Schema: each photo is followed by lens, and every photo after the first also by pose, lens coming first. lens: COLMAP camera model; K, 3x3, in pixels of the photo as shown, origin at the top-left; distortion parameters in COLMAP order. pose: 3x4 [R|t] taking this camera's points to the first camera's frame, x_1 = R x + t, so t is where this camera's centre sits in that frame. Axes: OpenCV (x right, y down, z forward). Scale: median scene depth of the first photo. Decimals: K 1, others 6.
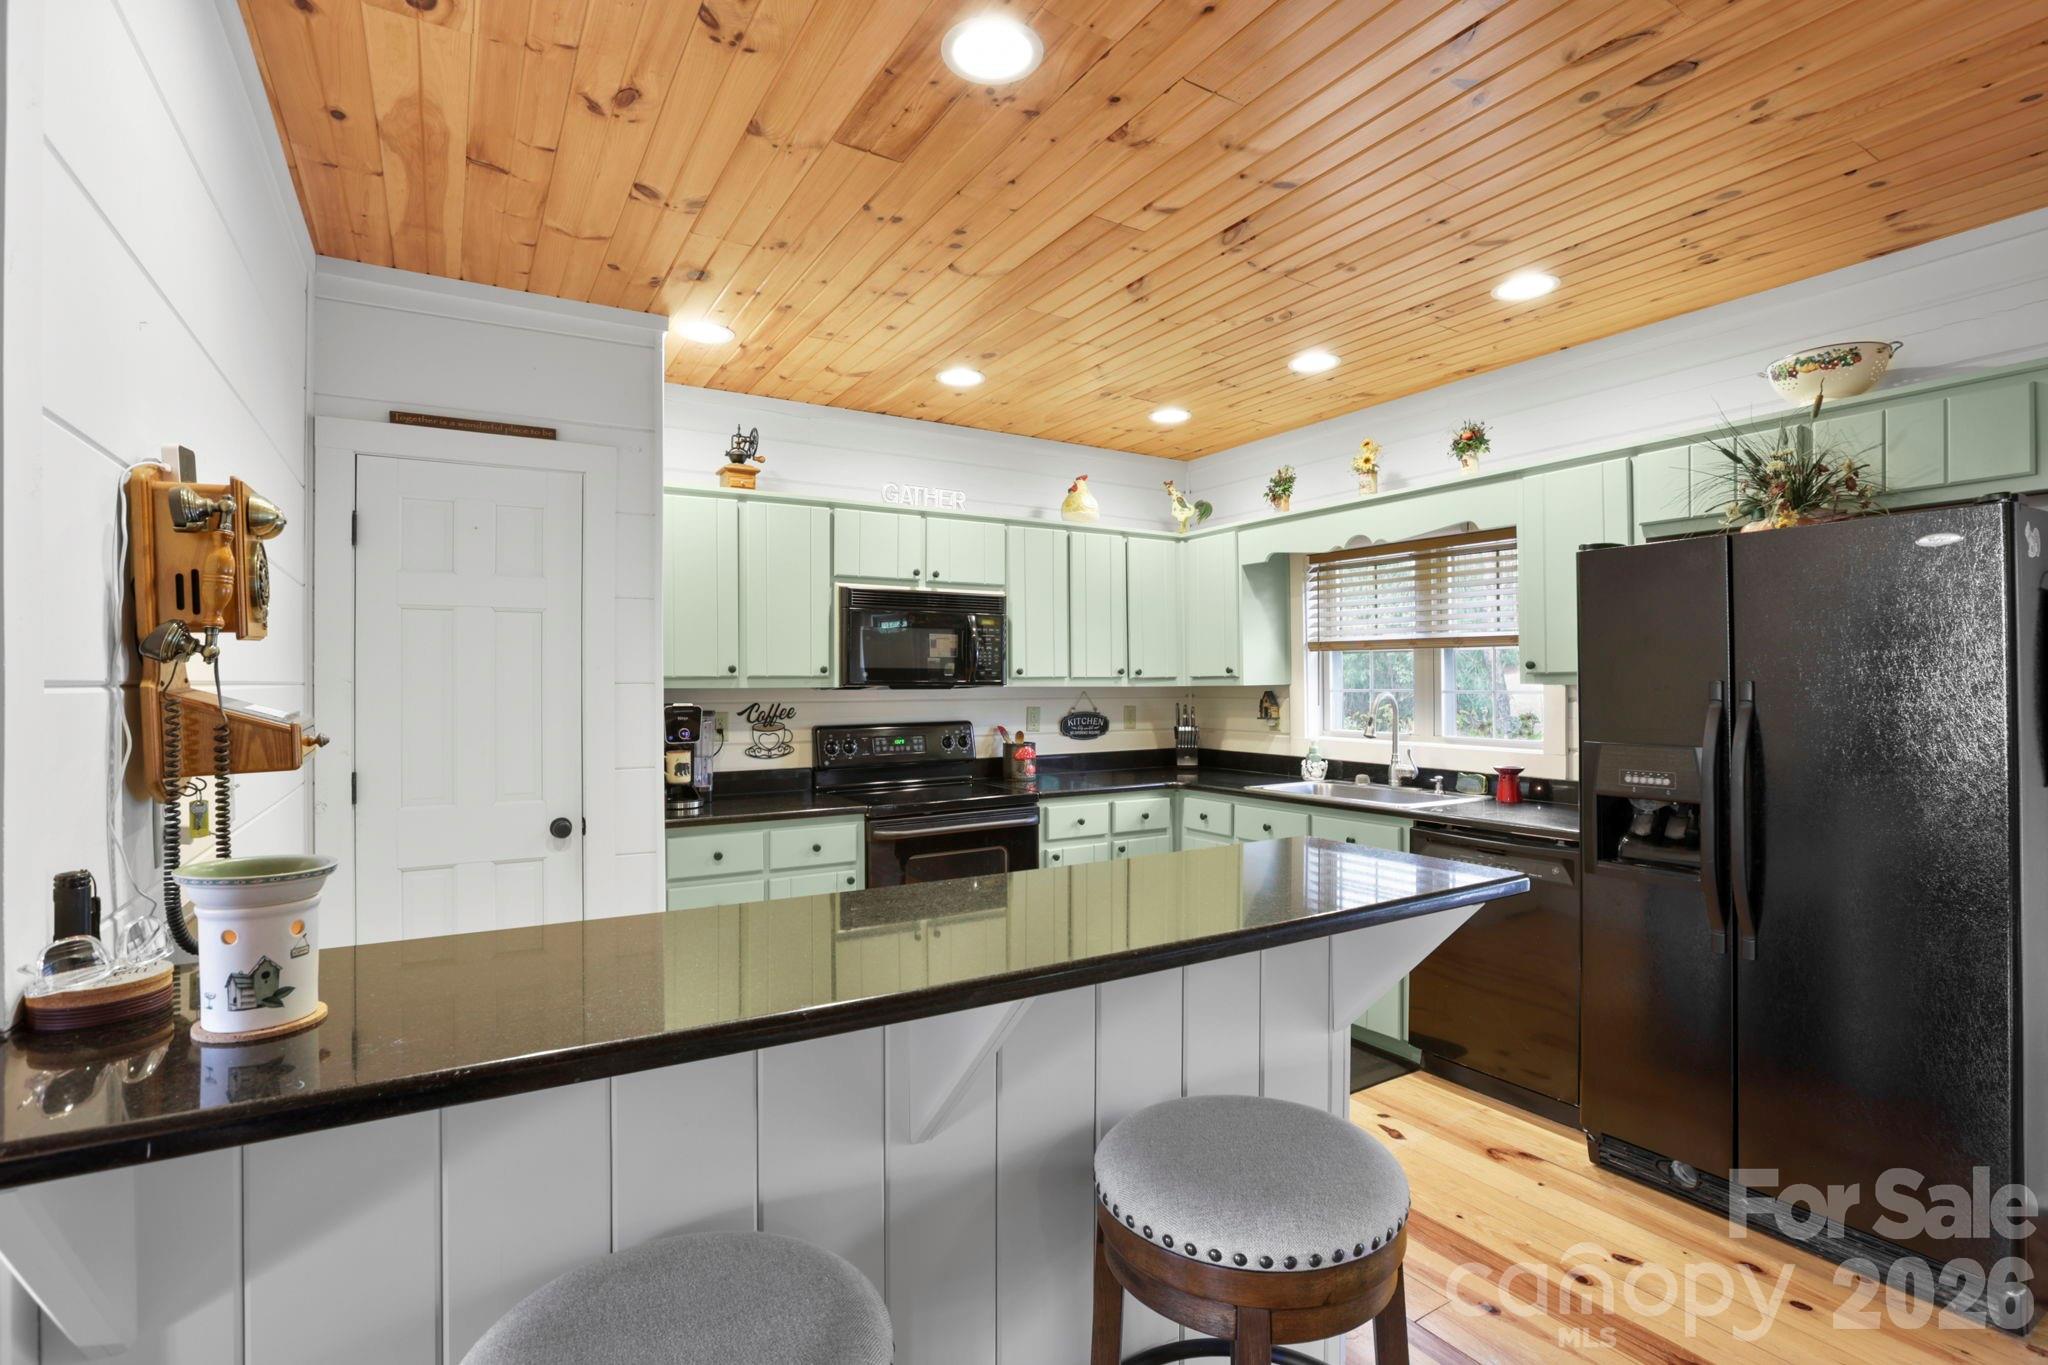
lens RADIAL K [[946.9, 0, 1028.7], [0, 946.9, 678.0], [0, 0, 1]] dist [0.002291, -0.001076]
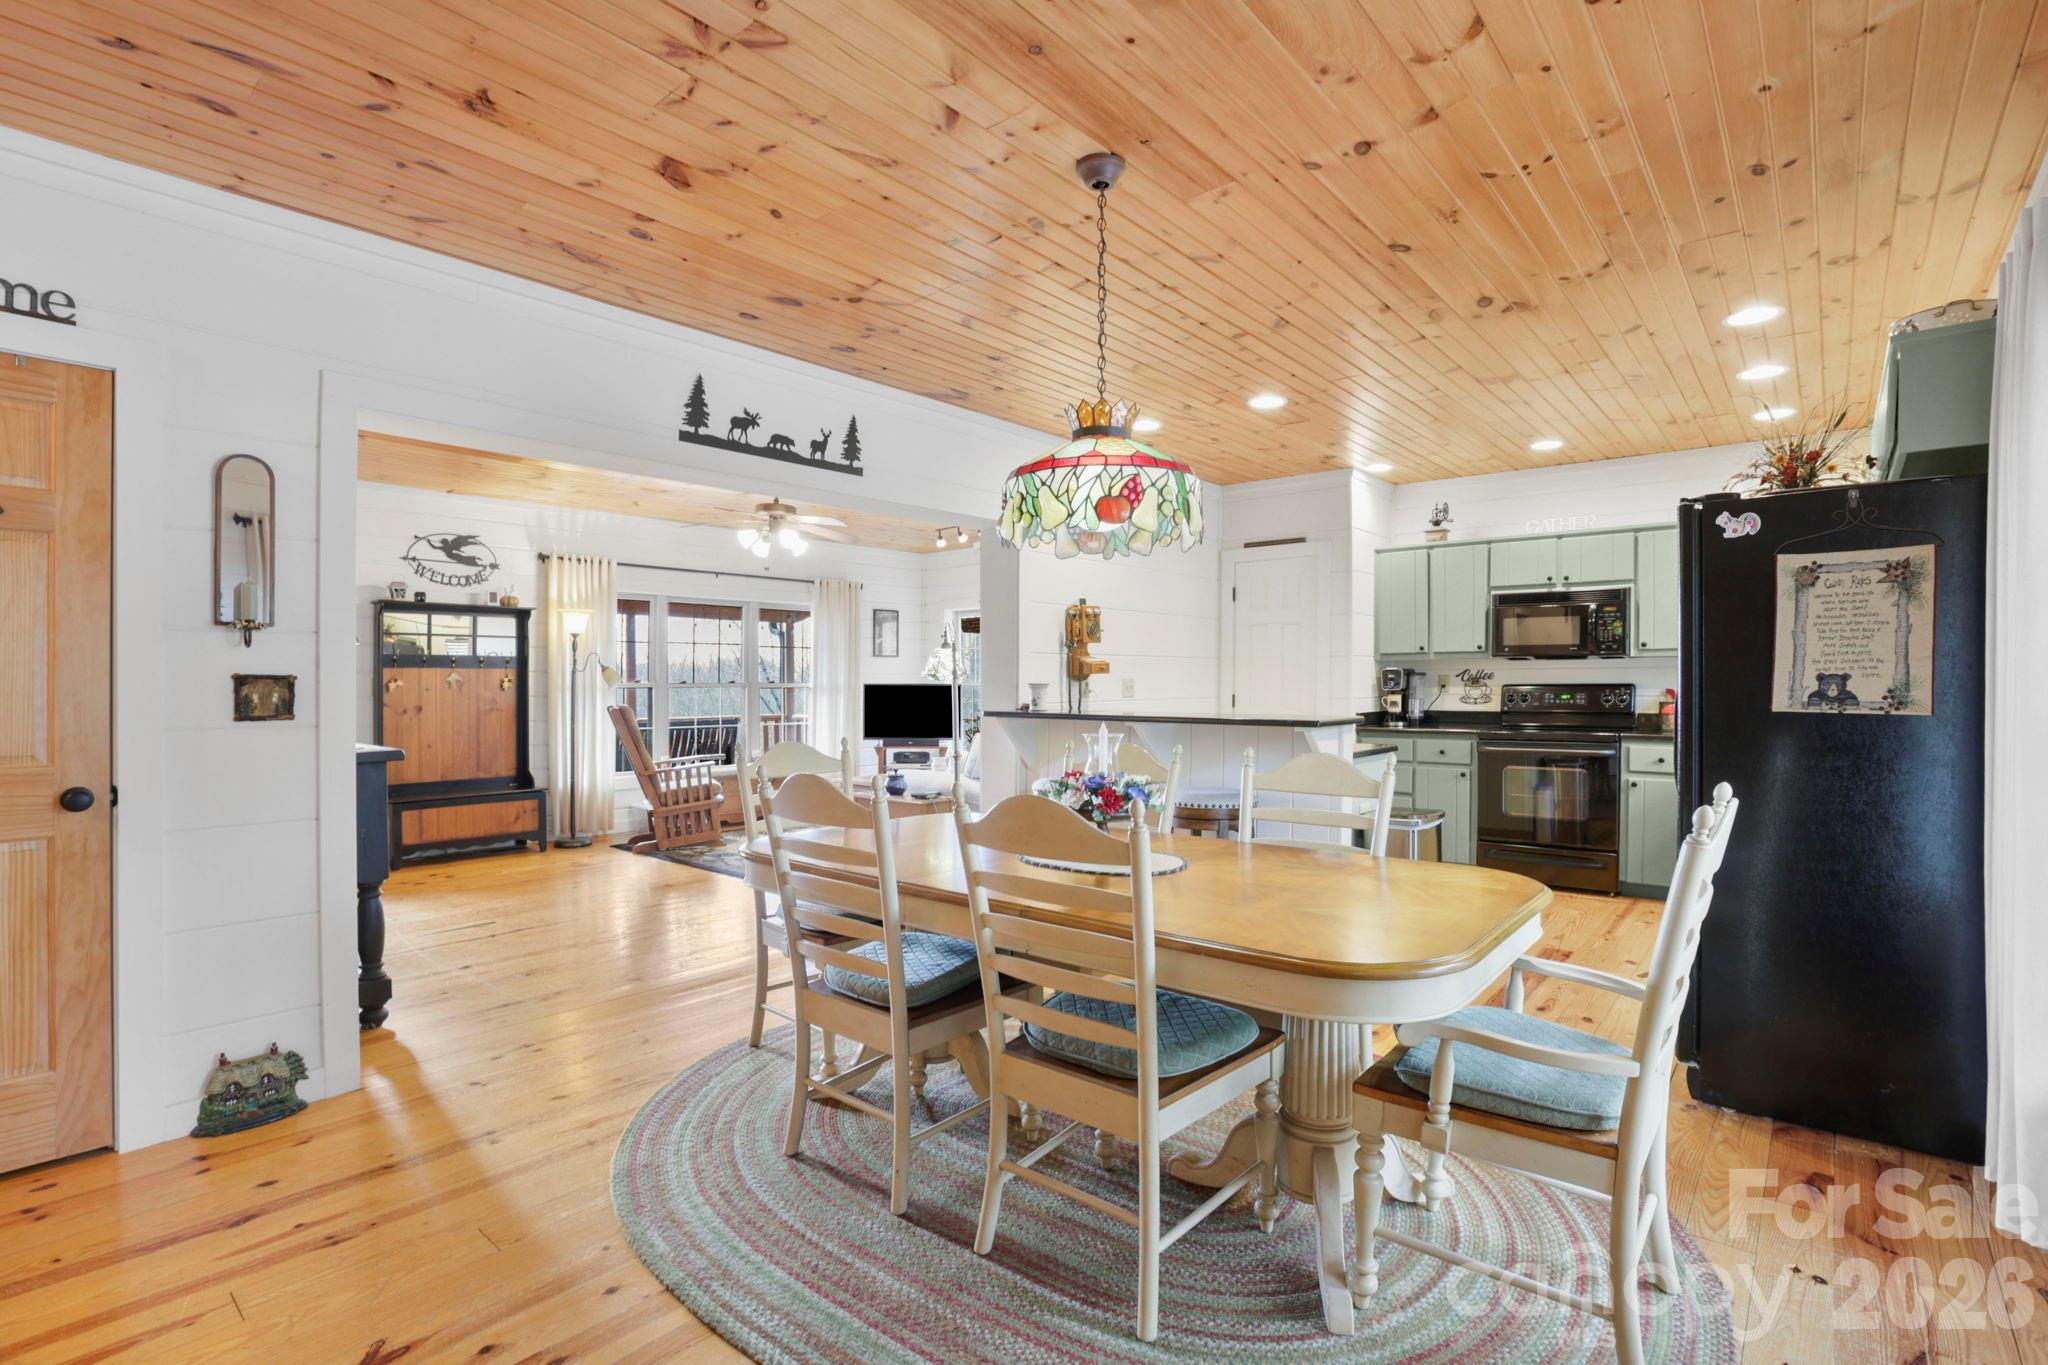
lens RADIAL K [[976.8, 0, 1044.9], [0, 976.8, 692.3], [0, 0, 1]] dist [-0.024910, 0.001110]
pose [[0.332959, 0.015120, -0.942820, 0.994664], [0.003659, 0.999843, 0.017327, 0.033412], [0.942934, -0.009219, 0.332852, -0.215440]]
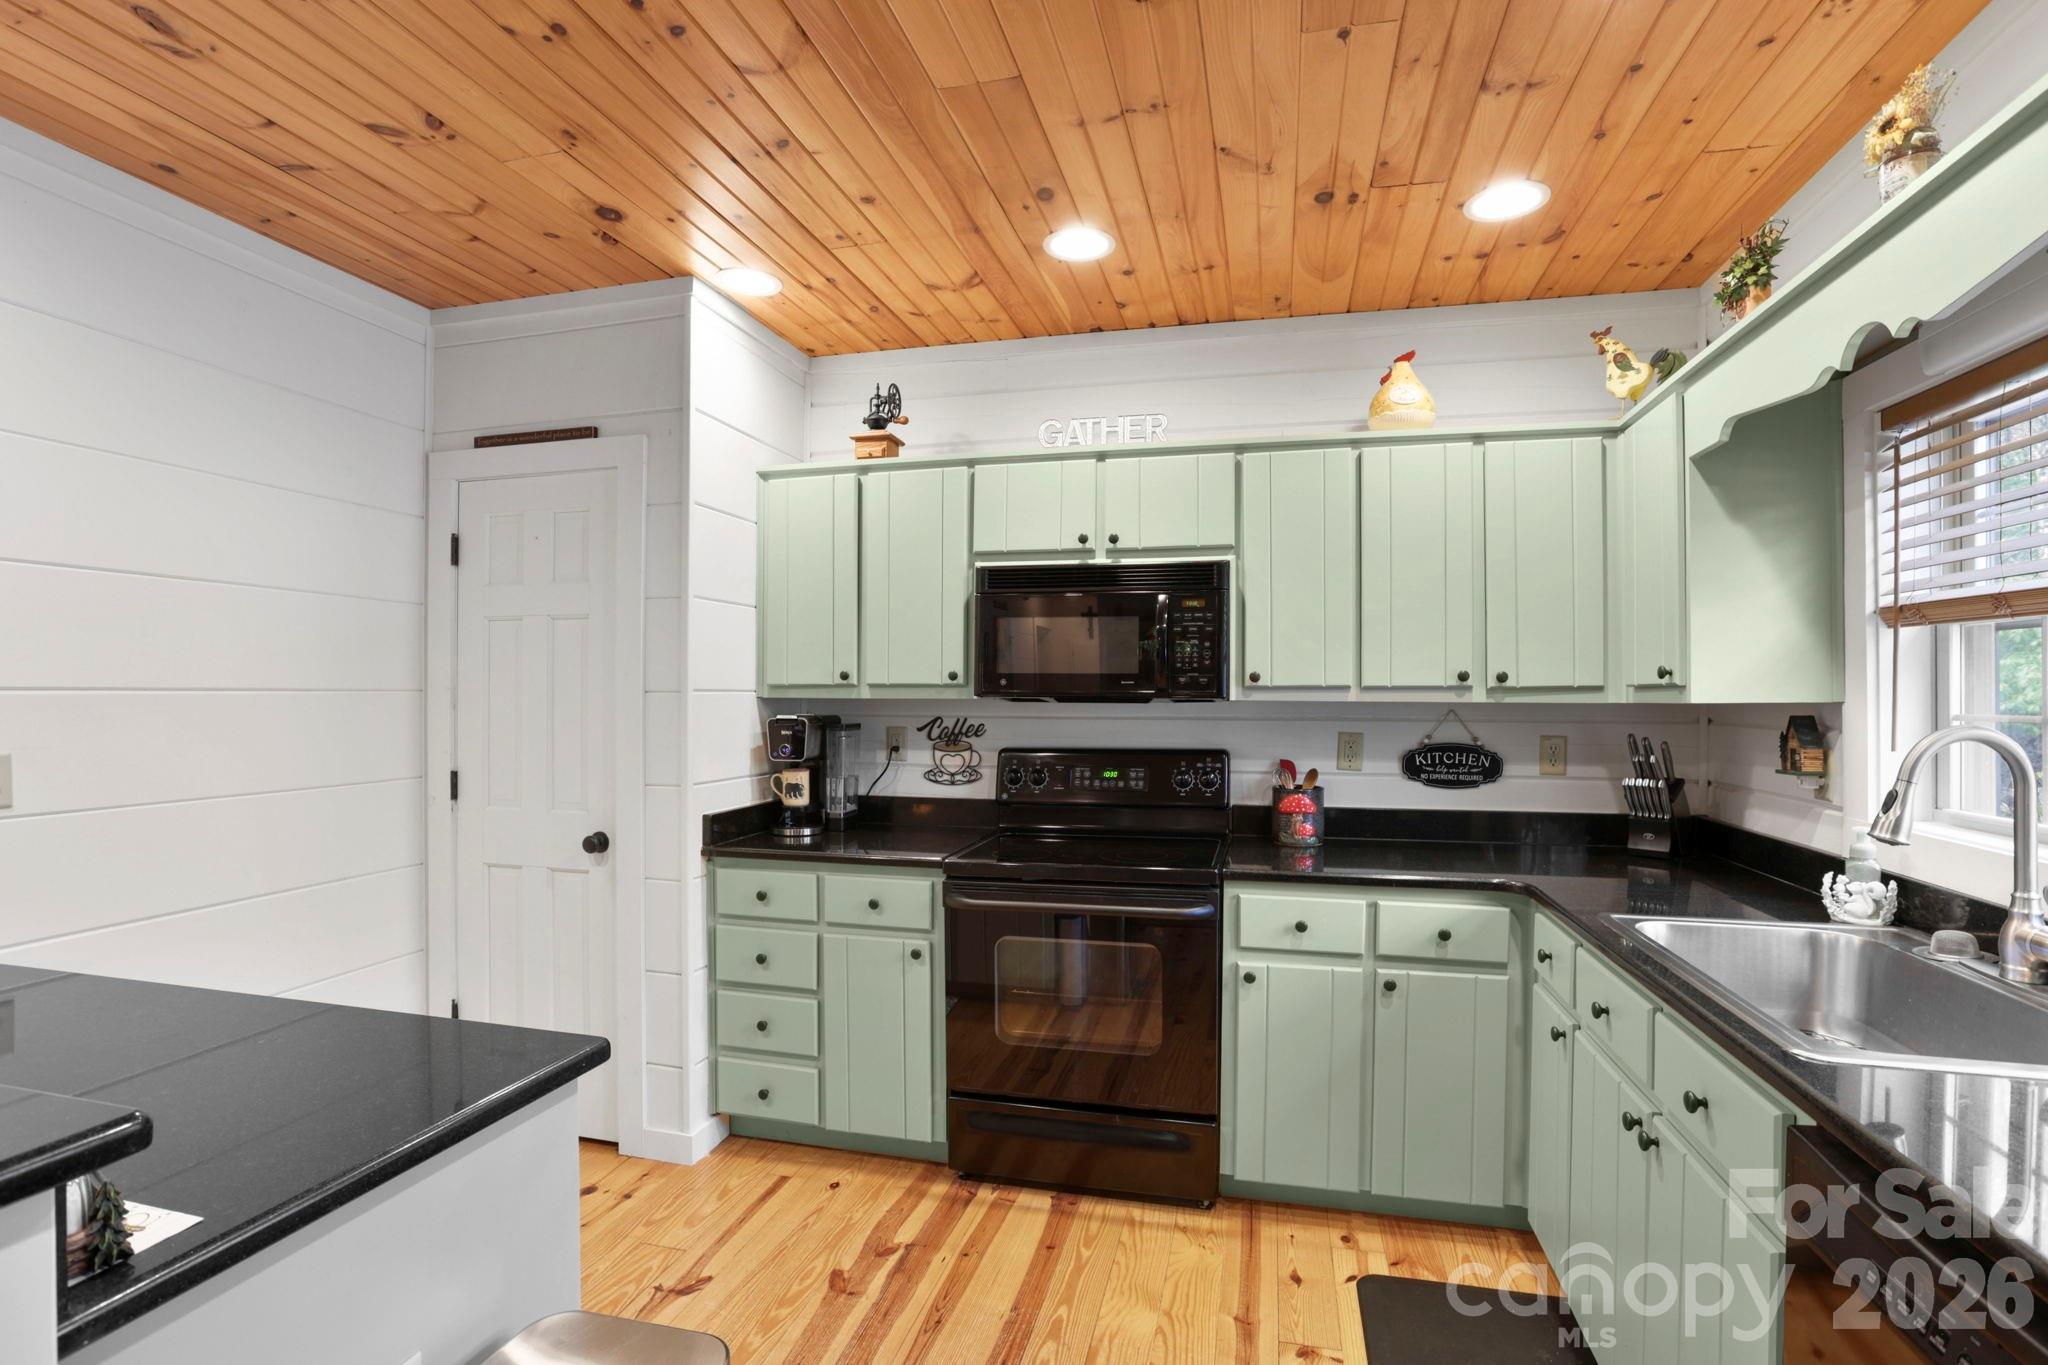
lens RADIAL K [[976.8, 0, 1044.9], [0, 976.8, 692.3], [0, 0, 1]] dist [-0.024910, 0.001110]
pose [[0.714784, 0.004832, -0.699328, 0.364963], [-0.001700, 0.999985, 0.005172, 0.000497], [0.699343, -0.002508, 0.714782, 0.440703]]
